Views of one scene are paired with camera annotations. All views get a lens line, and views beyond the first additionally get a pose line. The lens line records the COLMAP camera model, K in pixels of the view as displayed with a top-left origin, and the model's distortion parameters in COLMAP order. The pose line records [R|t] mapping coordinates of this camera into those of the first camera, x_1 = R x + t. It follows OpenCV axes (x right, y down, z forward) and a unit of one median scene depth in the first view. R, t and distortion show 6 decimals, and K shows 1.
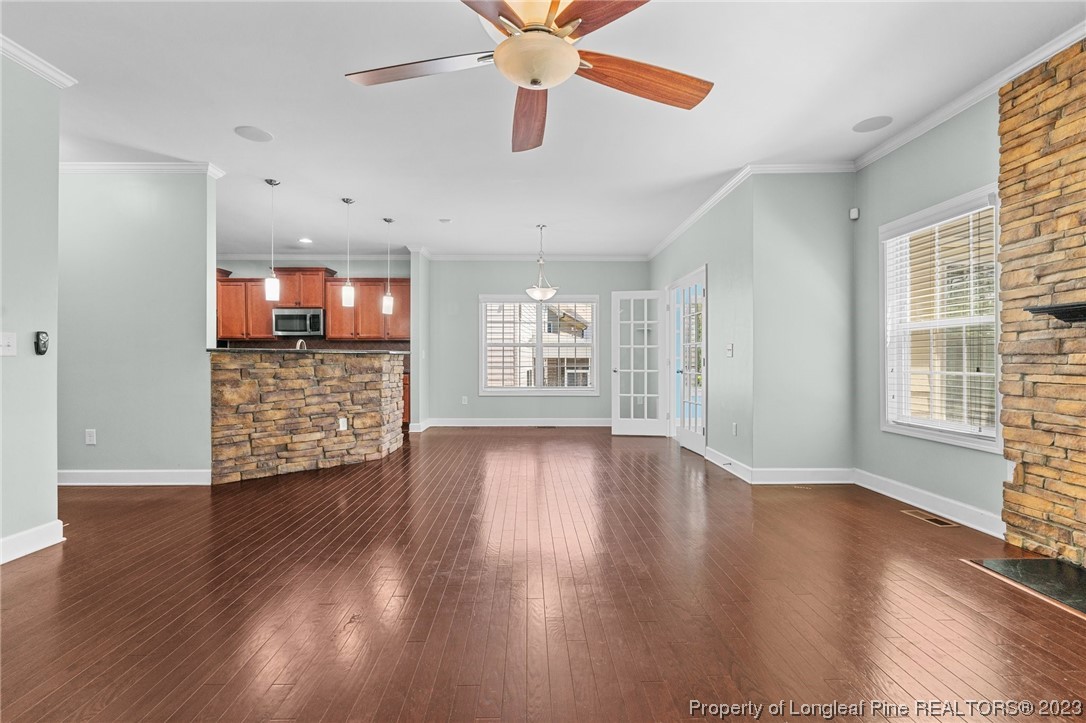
lens RADIAL K [[496.6, 0, 543.5], [0, 496.6, 360.4], [0, 0, 1]] dist [-0.006669, 0.001358]
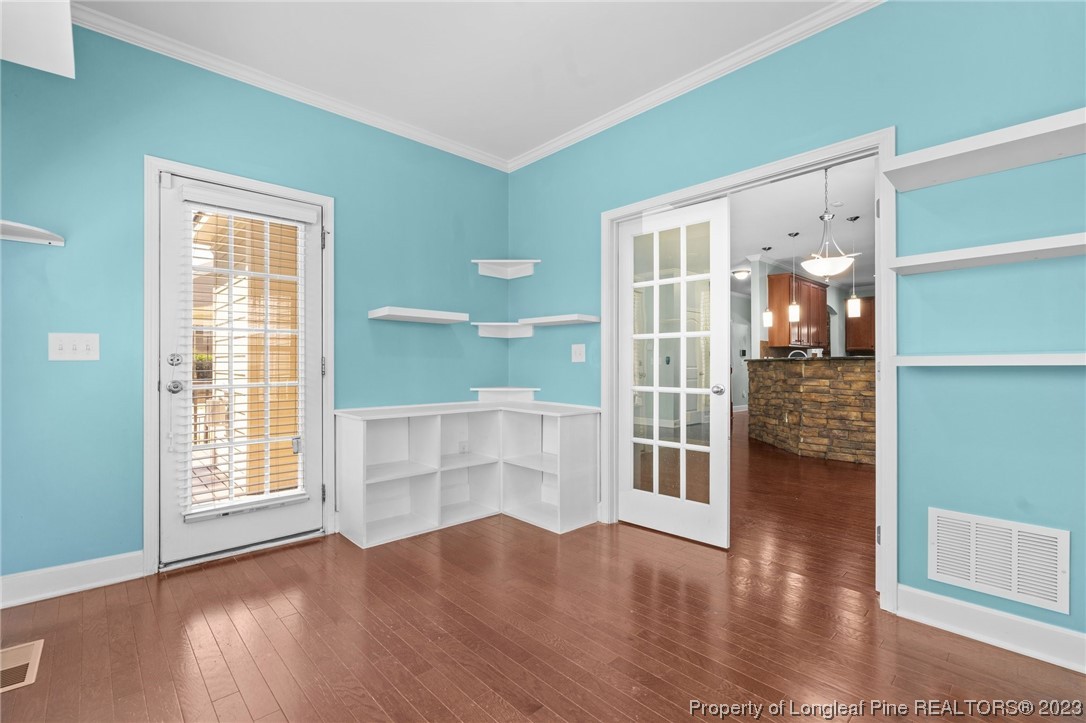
lens RADIAL K [[484.5, 0, 540.4], [0, 484.5, 362.5], [0, 0, 1]] dist [0.002633, 0.000386]
pose [[-0.748720, 0.000203, -0.662886, 0.987357], [0.003273, 0.999989, -0.003391, -0.008289], [0.662878, -0.004708, -0.748713, 1.709989]]
